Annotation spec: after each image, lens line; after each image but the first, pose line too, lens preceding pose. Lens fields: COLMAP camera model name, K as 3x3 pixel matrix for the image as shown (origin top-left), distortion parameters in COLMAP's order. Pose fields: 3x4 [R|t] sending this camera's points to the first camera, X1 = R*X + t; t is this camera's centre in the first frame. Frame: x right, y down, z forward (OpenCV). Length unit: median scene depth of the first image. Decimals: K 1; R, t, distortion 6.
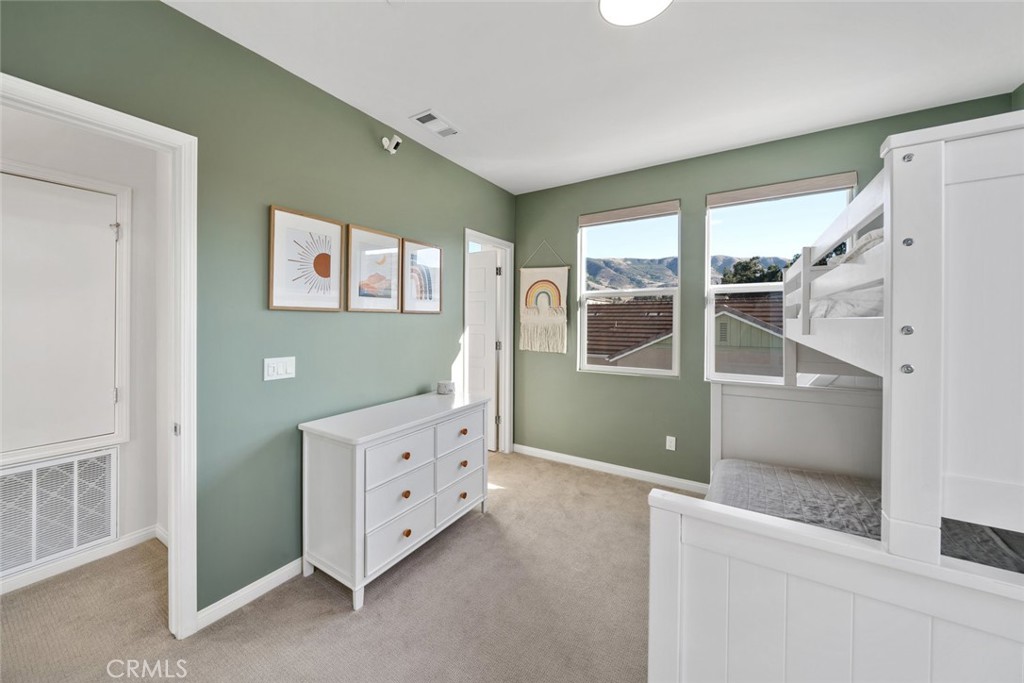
lens RADIAL K [[379.6, 0, 516.1], [0, 379.6, 320.0], [0, 0, 1]] dist [-0.000548, -0.000060]
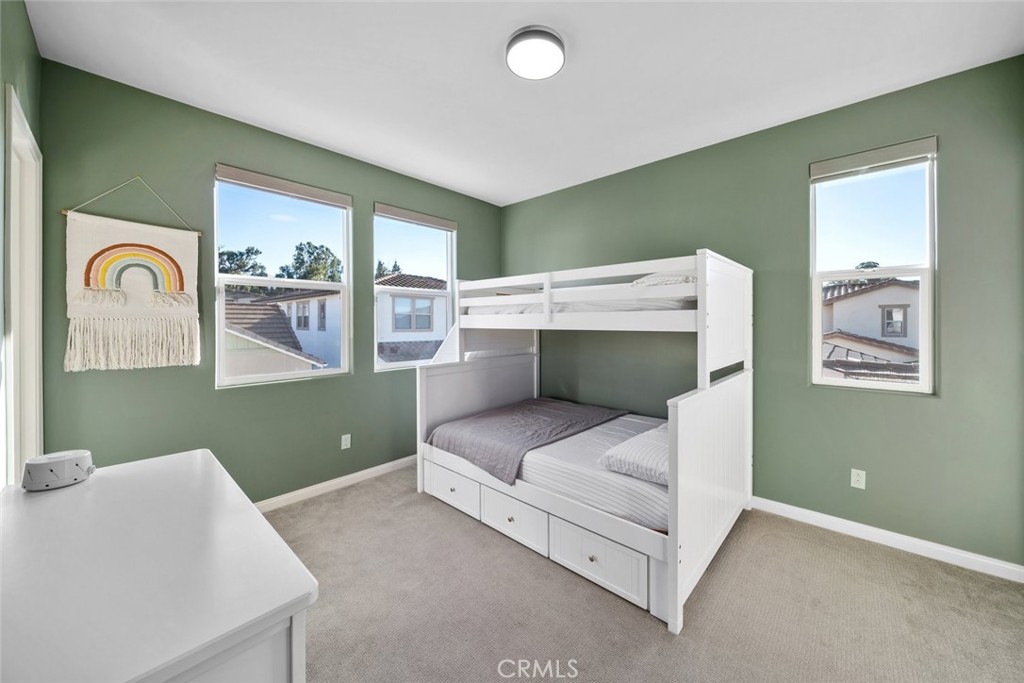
lens RADIAL K [[379.6, 0, 516.1], [0, 379.6, 320.0], [0, 0, 1]] dist [-0.000548, -0.000060]
pose [[0.221311, -0.010678, 0.975145, -0.375554], [-0.002595, 0.999930, 0.011539, 0.001602], [-0.975200, -0.005084, 0.221267, 0.311613]]
